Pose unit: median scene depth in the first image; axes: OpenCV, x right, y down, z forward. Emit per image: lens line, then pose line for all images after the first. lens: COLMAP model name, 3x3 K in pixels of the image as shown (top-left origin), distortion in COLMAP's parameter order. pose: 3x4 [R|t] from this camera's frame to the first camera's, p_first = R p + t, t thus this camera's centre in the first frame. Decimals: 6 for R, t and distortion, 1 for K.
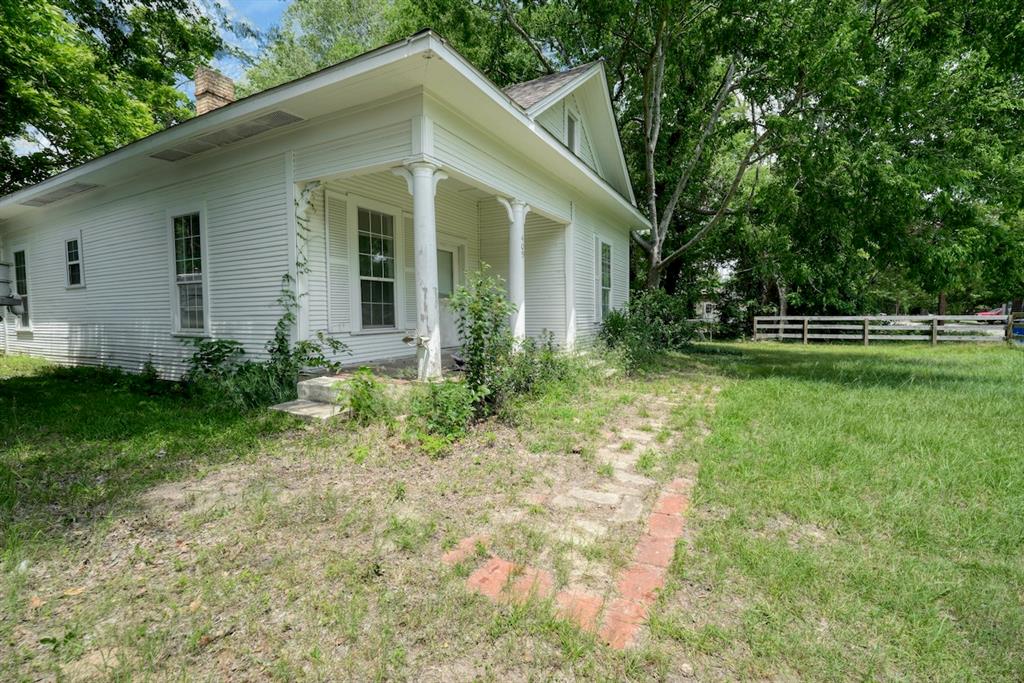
lens RADIAL K [[434.1, 0, 512.0], [0, 434.1, 341.5], [0, 0, 1]] dist [-0.001900, -0.000113]
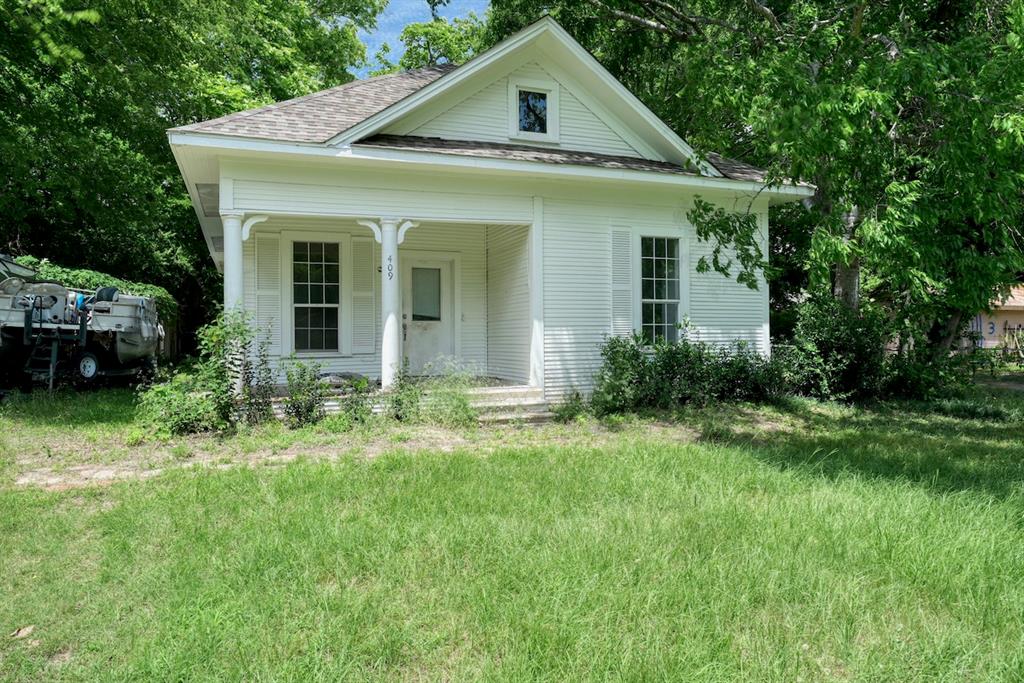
lens RADIAL K [[671.8, 0, 512.0], [0, 671.8, 341.5], [0, 0, 1]] dist [0.002977, 0.000615]
pose [[0.766820, 0.006680, -0.641827, 0.985386], [-0.041163, 0.998399, -0.038788, -0.012914], [0.640541, 0.056163, 0.765868, 0.062232]]
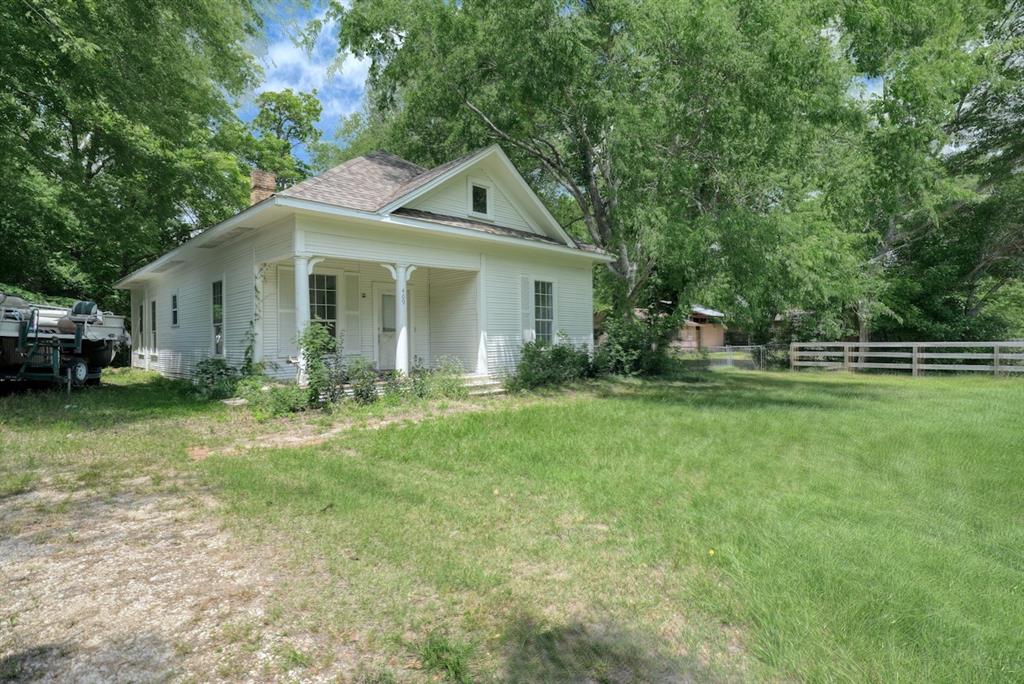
lens RADIAL K [[490.9, 0, 512.0], [0, 490.9, 342.0], [0, 0, 1]] dist [0.000630, -0.000089]
pose [[0.959317, -0.002672, -0.282320, 0.686413], [-0.013151, 0.998447, -0.054136, 0.006737], [0.282026, 0.055646, 0.957792, -0.342918]]
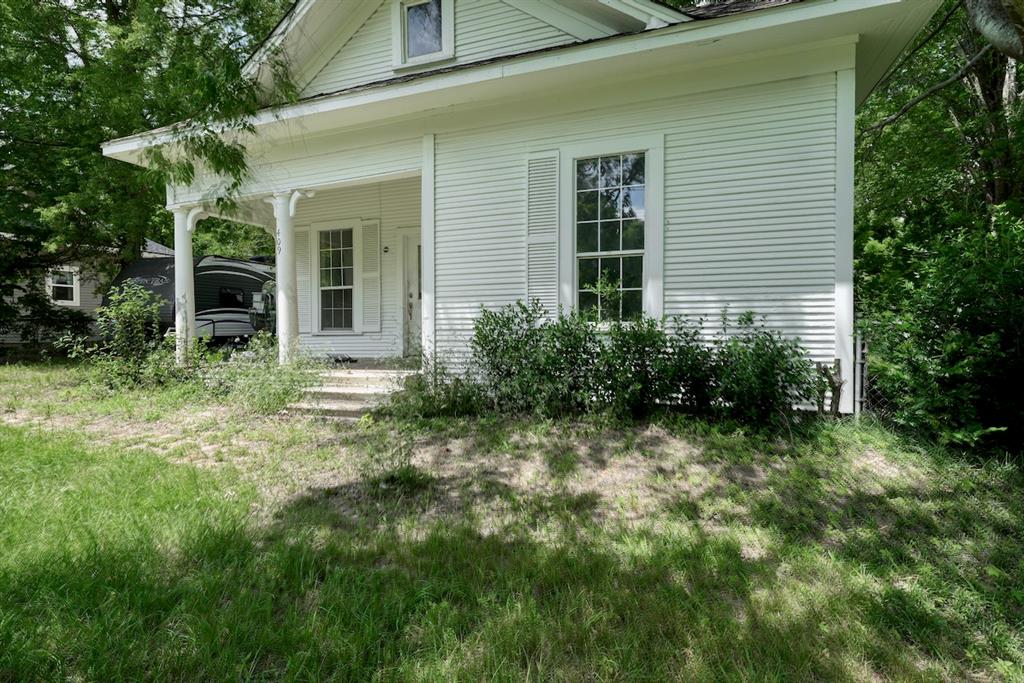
lens RADIAL K [[507.7, 0, 512.0], [0, 507.7, 341.5], [0, 0, 1]] dist [0.001574, 0.000019]
pose [[0.153357, 0.031553, -0.987667, 0.989385], [-0.059458, 0.997974, 0.022650, -0.054264], [0.986380, 0.055251, 0.154922, 1.139112]]
